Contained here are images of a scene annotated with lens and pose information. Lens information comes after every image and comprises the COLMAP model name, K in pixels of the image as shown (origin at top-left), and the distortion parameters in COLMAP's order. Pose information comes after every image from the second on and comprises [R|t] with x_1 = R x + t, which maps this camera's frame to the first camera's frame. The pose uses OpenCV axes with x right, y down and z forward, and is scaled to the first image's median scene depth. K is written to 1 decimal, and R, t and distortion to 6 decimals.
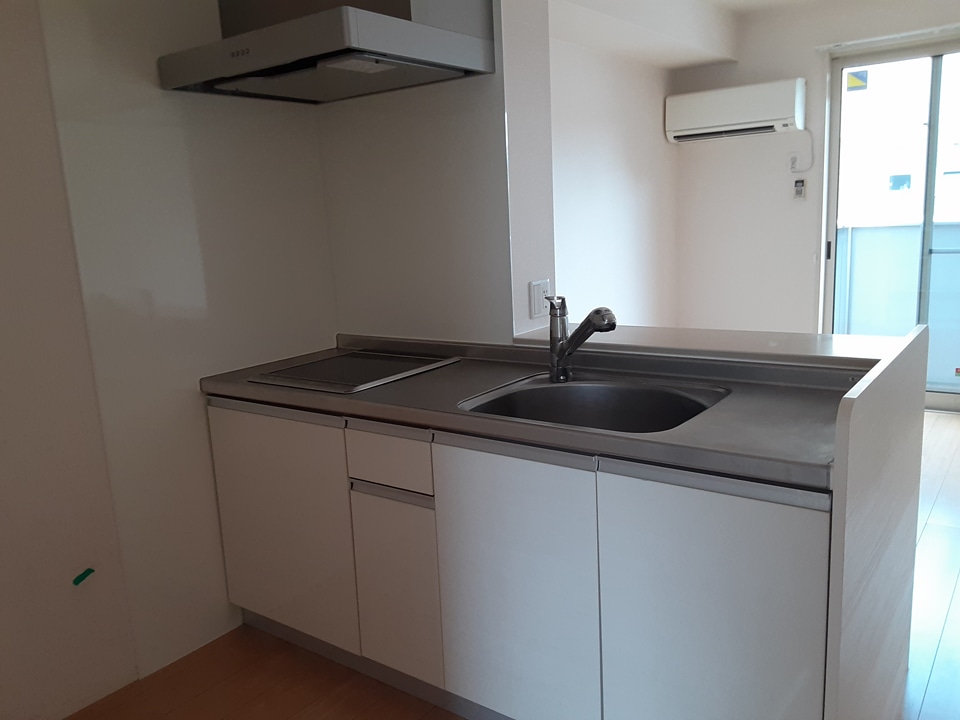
lens RADIAL K [[776.0, 0, 480.3], [0, 776.0, 363.9], [0, 0, 1]] dist [0.038115, -0.006471]
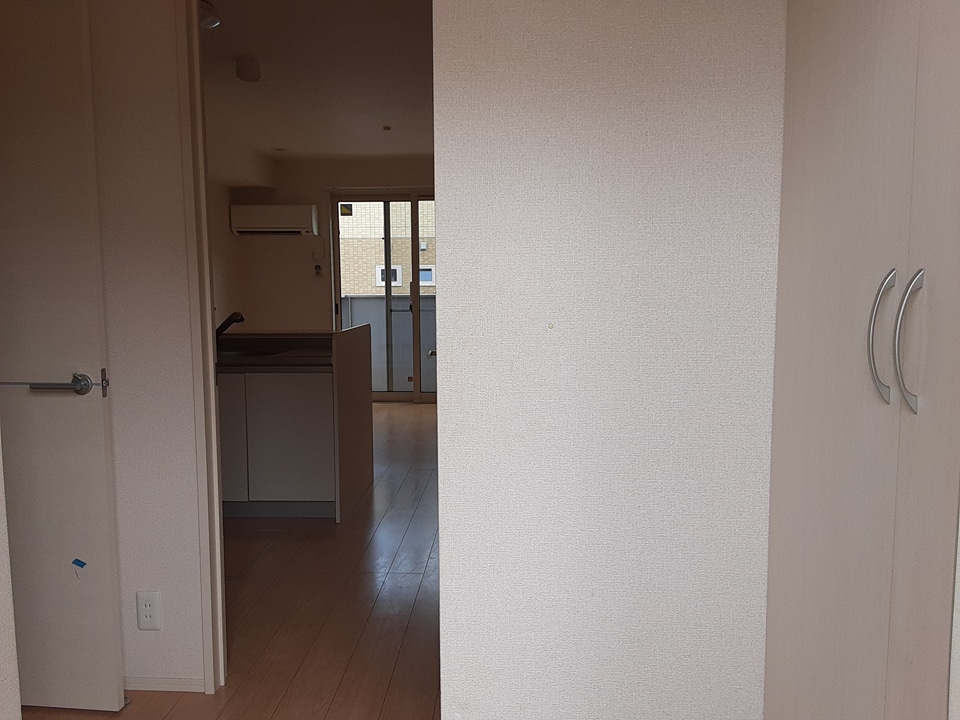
lens RADIAL K [[776.0, 0, 483.6], [0, 776.0, 360.3], [0, 0, 1]] dist [0.038115, -0.006471]
pose [[0.831414, -0.007731, 0.555600, -0.206244], [0.068402, 0.993722, -0.088531, 0.129336], [-0.551427, 0.111610, 0.826723, -0.508386]]
